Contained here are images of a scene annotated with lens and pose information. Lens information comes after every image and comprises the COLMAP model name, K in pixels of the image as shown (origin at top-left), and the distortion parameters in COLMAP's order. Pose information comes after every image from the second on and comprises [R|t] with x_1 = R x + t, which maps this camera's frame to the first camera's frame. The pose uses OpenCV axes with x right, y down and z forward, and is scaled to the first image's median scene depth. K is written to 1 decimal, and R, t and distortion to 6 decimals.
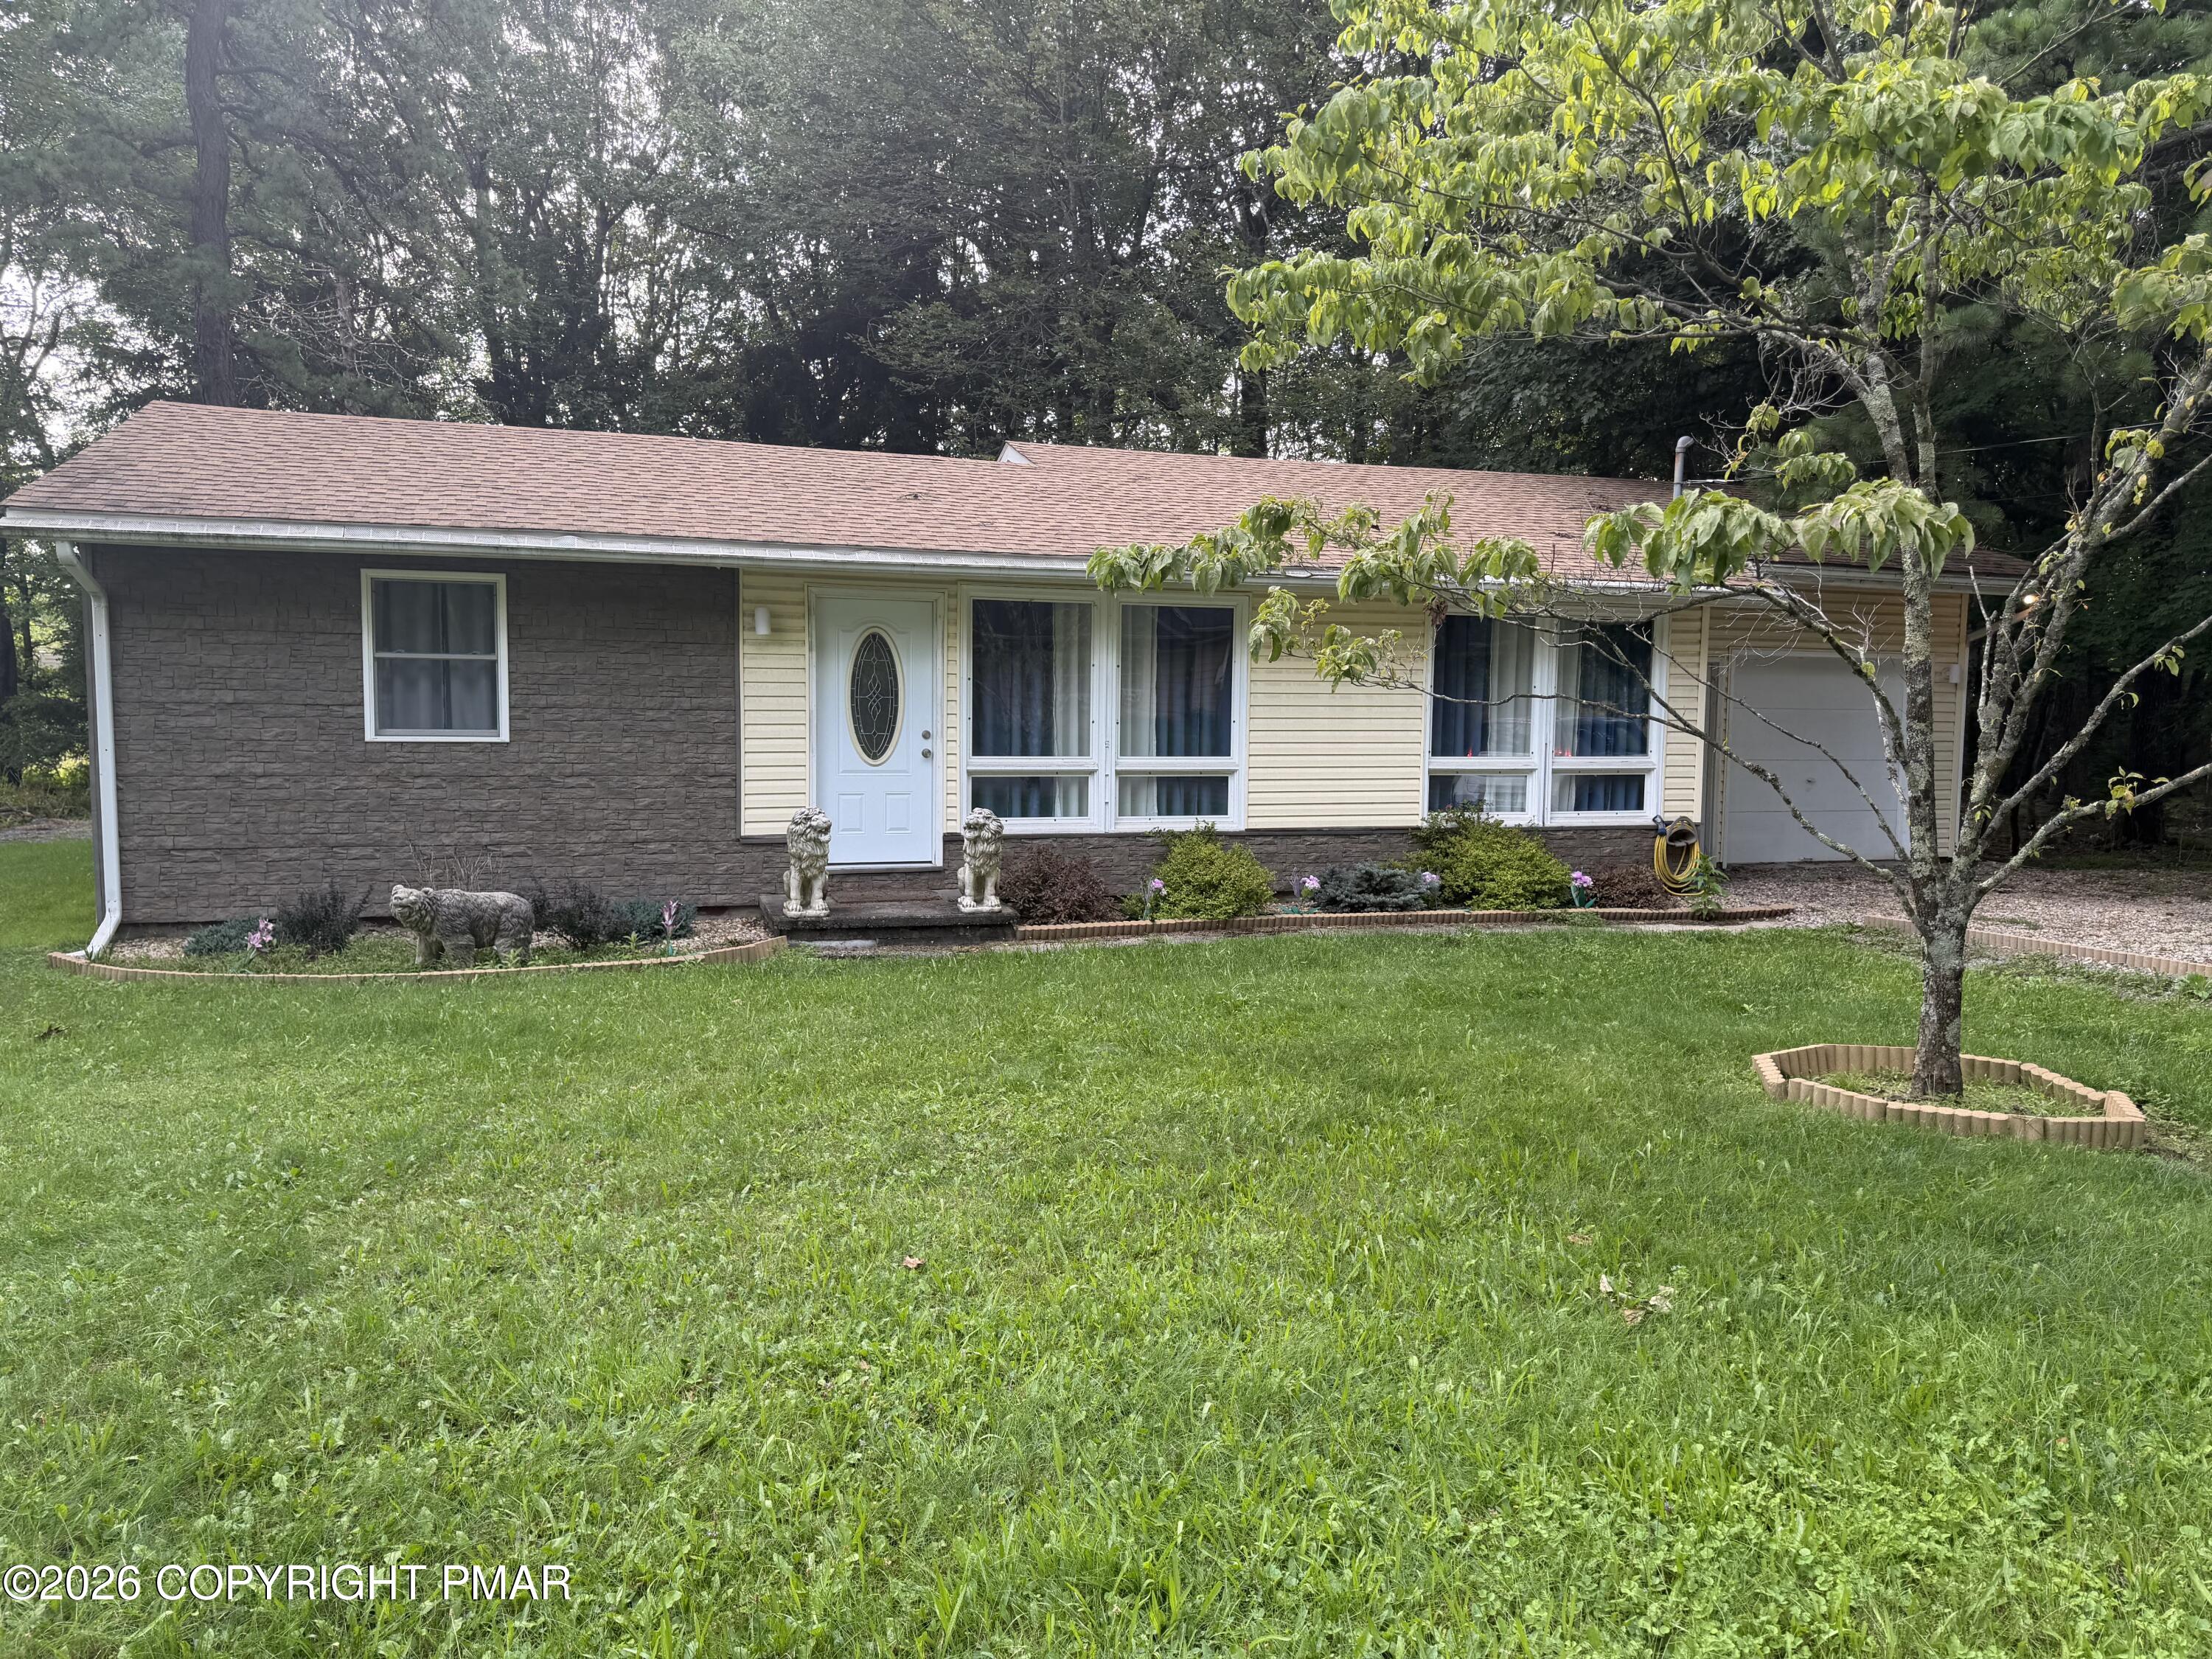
lens RADIAL K [[1659.1, 0, 1106.0], [0, 1659.1, 829.5], [0, 0, 1]] dist [0.003417, 0.000007]
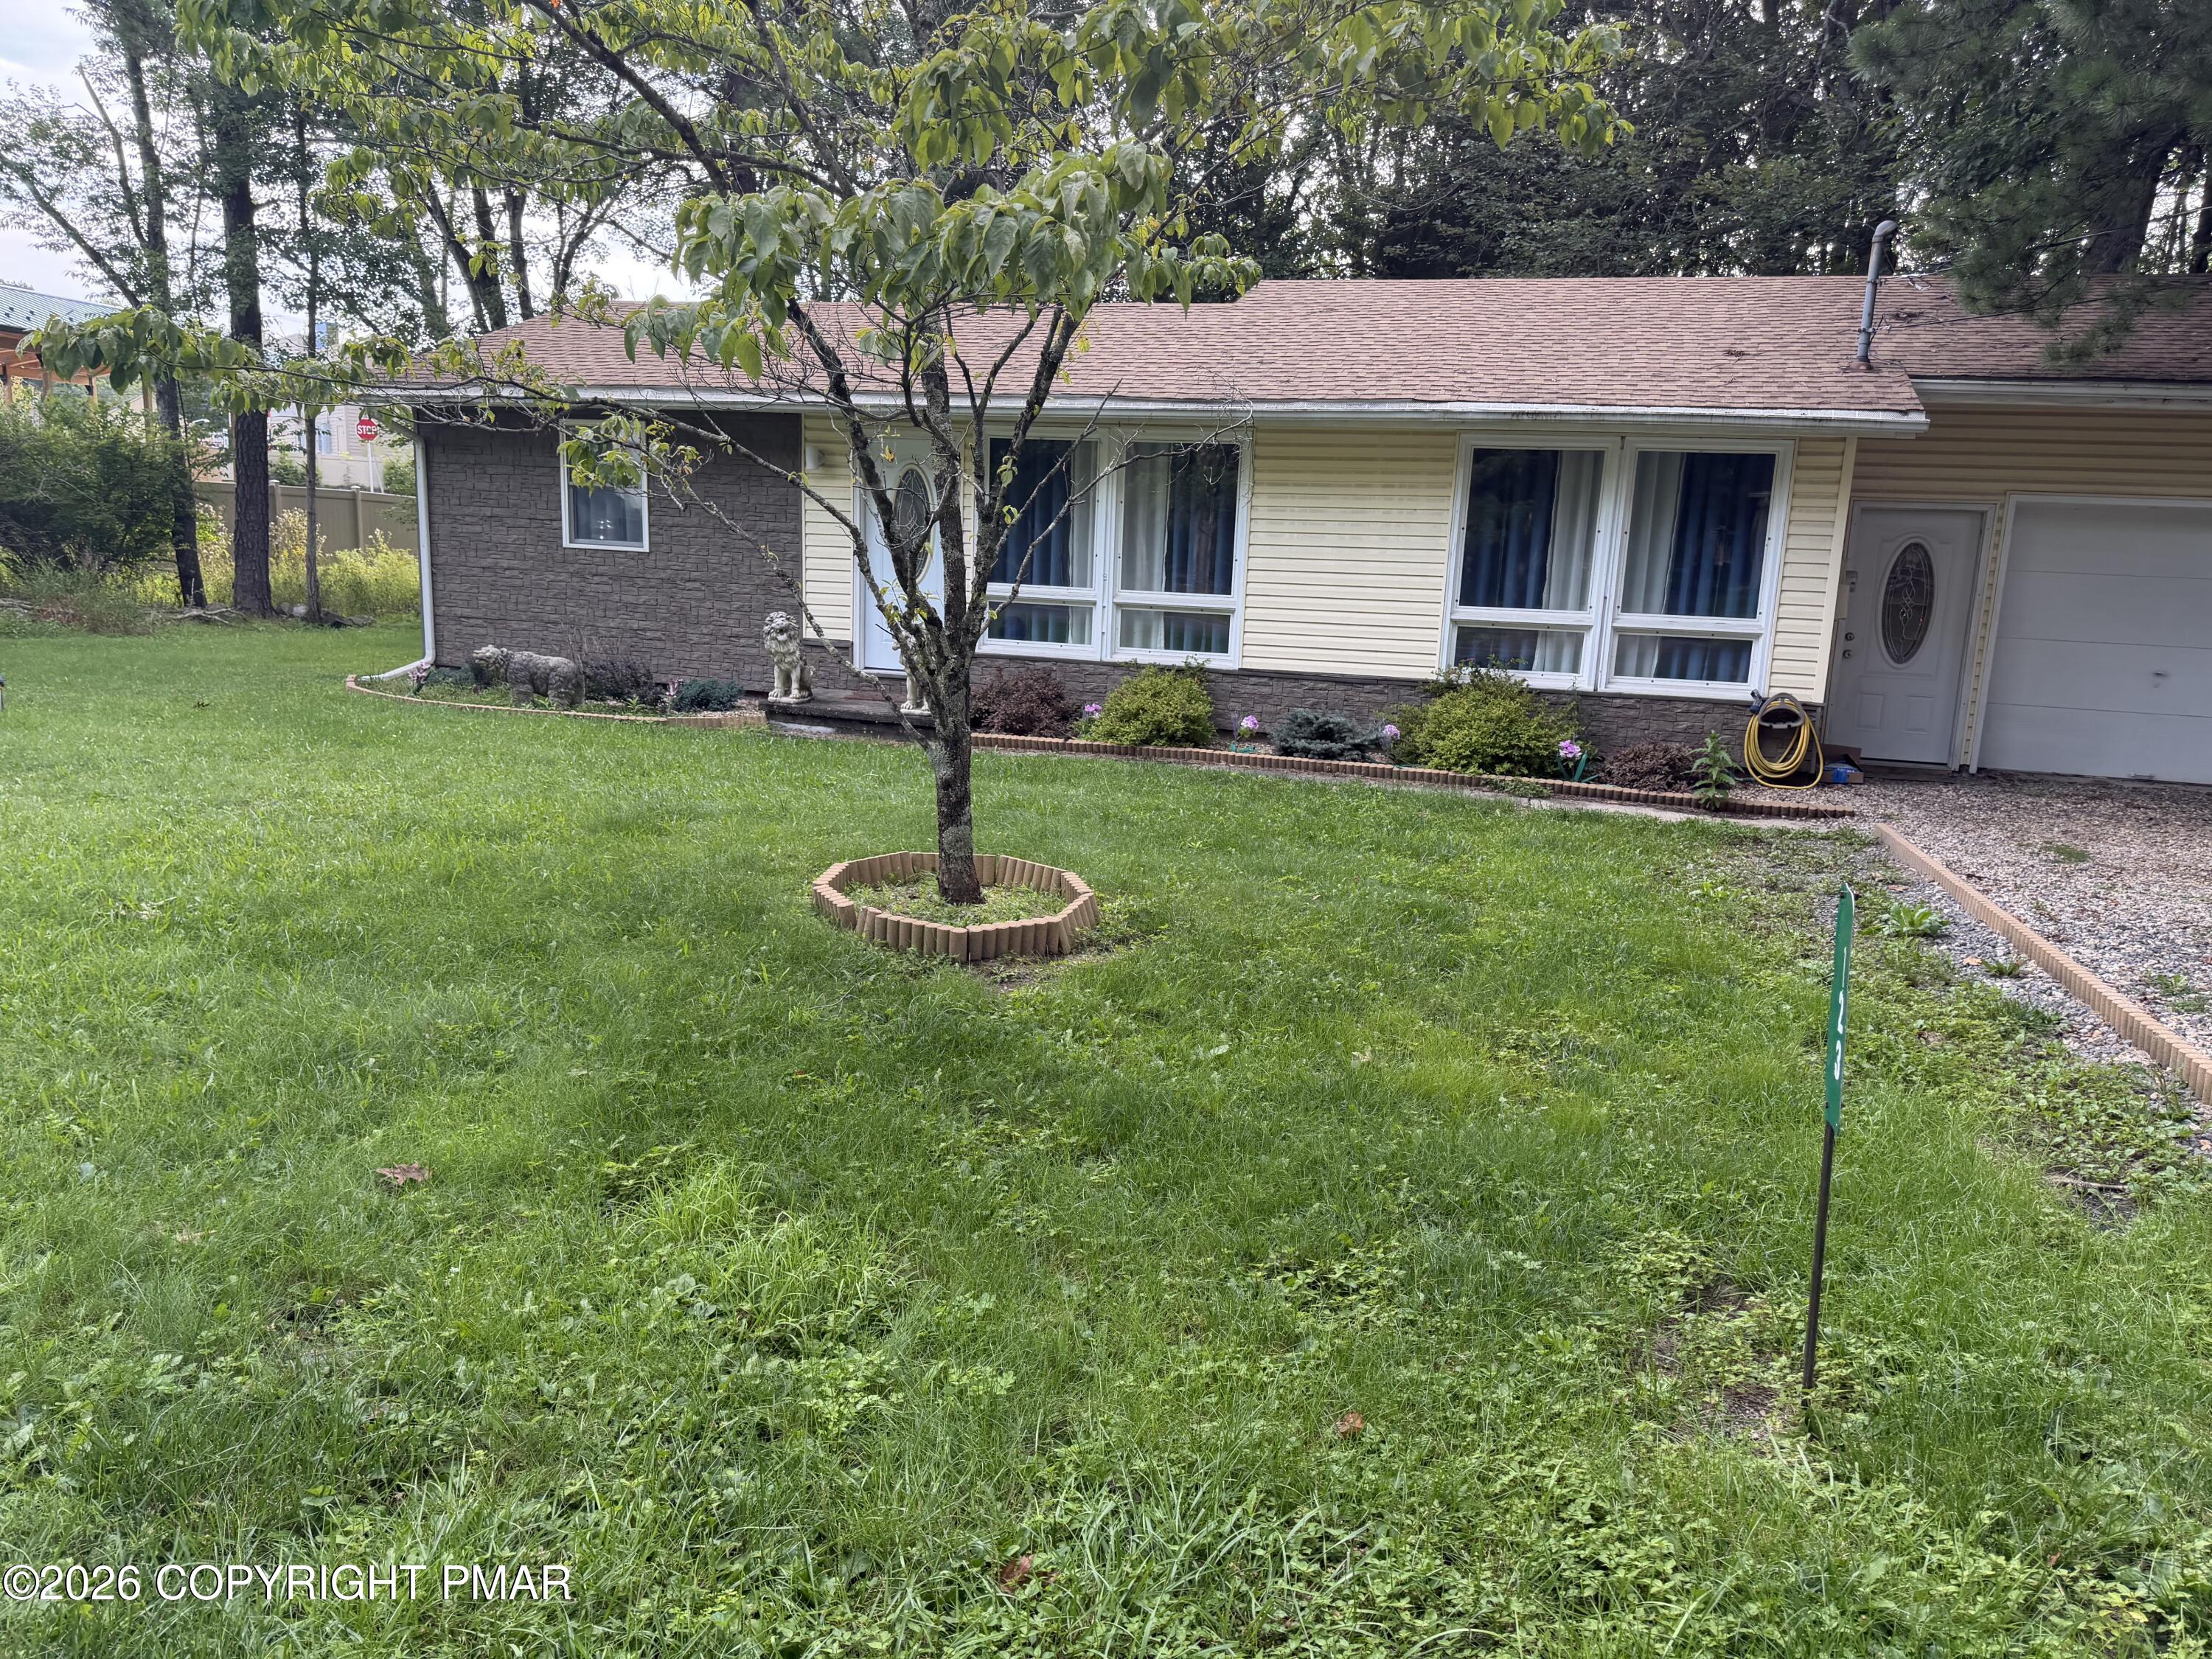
lens RADIAL K [[1527.7, 0, 1106.0], [0, 1527.7, 829.5], [0, 0, 1]] dist [0.116224, -0.000688]
pose [[0.815205, 0.131595, -0.564024, 0.563891], [-0.077068, 0.989832, 0.119552, -0.008215], [0.574022, -0.053991, 0.817058, 0.164569]]
